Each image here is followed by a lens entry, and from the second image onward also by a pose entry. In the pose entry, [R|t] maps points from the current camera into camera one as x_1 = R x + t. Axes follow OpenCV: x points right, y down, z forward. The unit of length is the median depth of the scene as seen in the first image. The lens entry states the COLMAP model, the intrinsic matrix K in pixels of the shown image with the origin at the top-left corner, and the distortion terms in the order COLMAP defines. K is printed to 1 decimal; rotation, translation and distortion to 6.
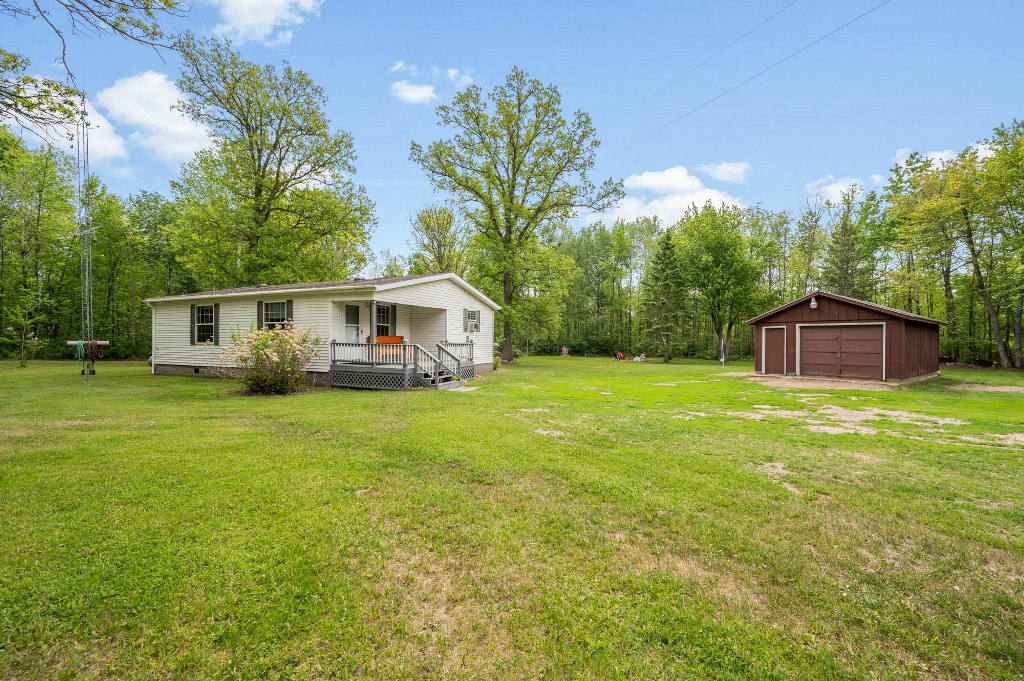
lens RADIAL K [[413.6, 0, 520.4], [0, 413.6, 333.6], [0, 0, 1]] dist [-0.000733, -0.000089]
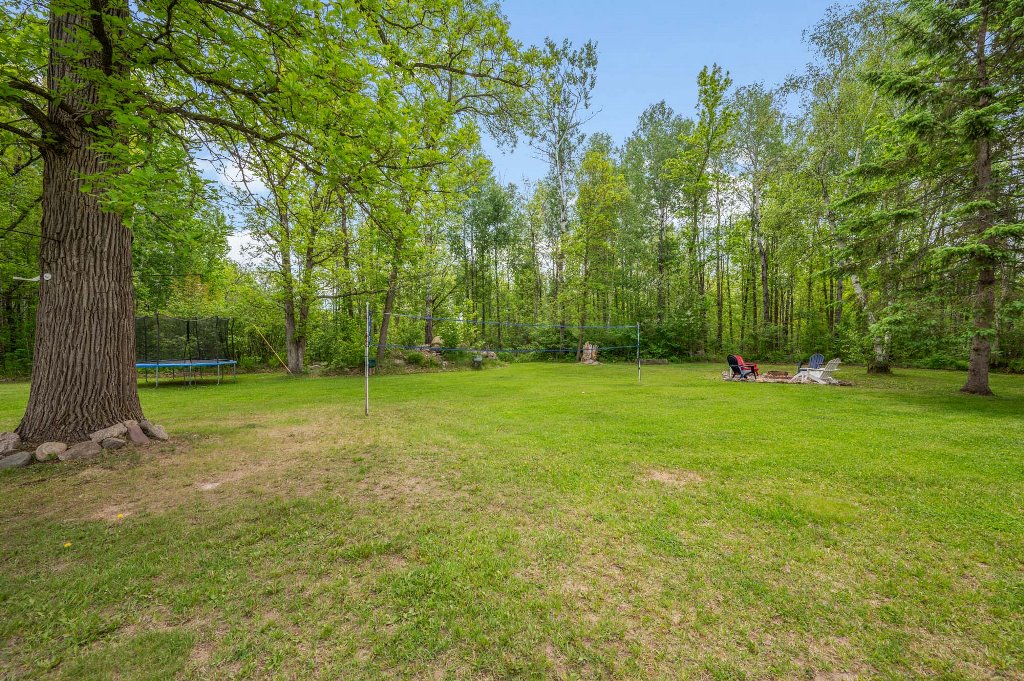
lens RADIAL K [[413.6, 0, 520.4], [0, 413.6, 333.6], [0, 0, 1]] dist [-0.000733, -0.000089]
pose [[0.993541, -0.015592, -0.112400, 0.139038], [0.015721, 0.999876, 0.000255, 0.034883], [0.112382, -0.002020, 0.993663, 0.918984]]
